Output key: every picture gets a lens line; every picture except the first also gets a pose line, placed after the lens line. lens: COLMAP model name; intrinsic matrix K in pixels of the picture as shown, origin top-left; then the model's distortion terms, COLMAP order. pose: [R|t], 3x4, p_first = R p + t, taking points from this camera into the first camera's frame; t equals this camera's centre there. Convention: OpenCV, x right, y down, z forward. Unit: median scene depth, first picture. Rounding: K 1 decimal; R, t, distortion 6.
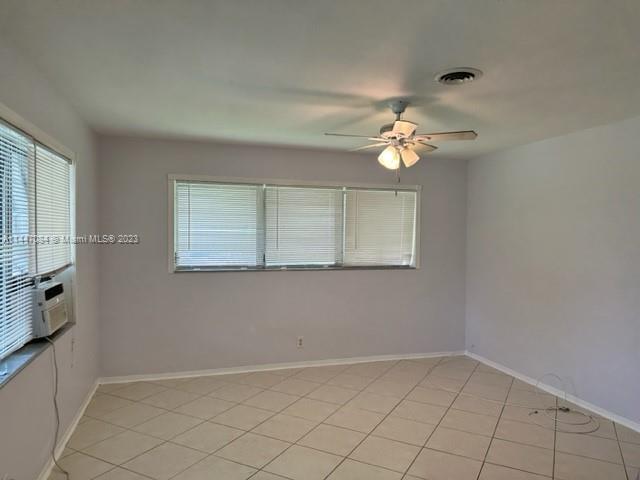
lens RADIAL K [[455.0, 0, 321.7], [0, 455.0, 239.3], [0, 0, 1]] dist [0.054070, -0.054015]
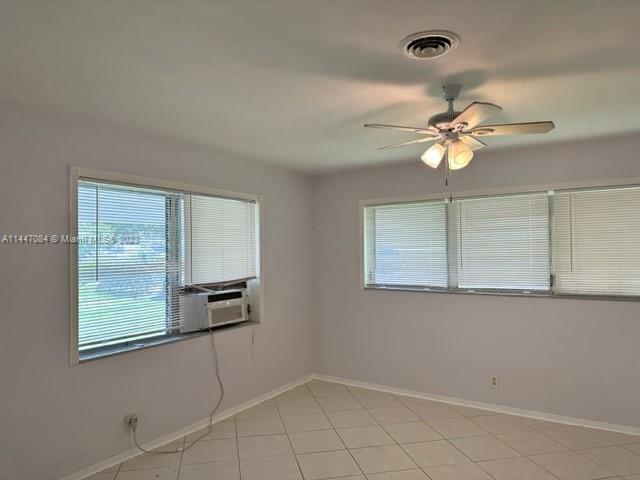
lens RADIAL K [[455.0, 0, 321.1], [0, 455.0, 242.4], [0, 0, 1]] dist [0.054070, -0.054015]
pose [[0.629703, -0.034092, -0.776088, 0.433984], [0.004415, 0.999177, -0.040310, 0.003455], [0.776824, 0.021957, 0.629335, 0.223524]]
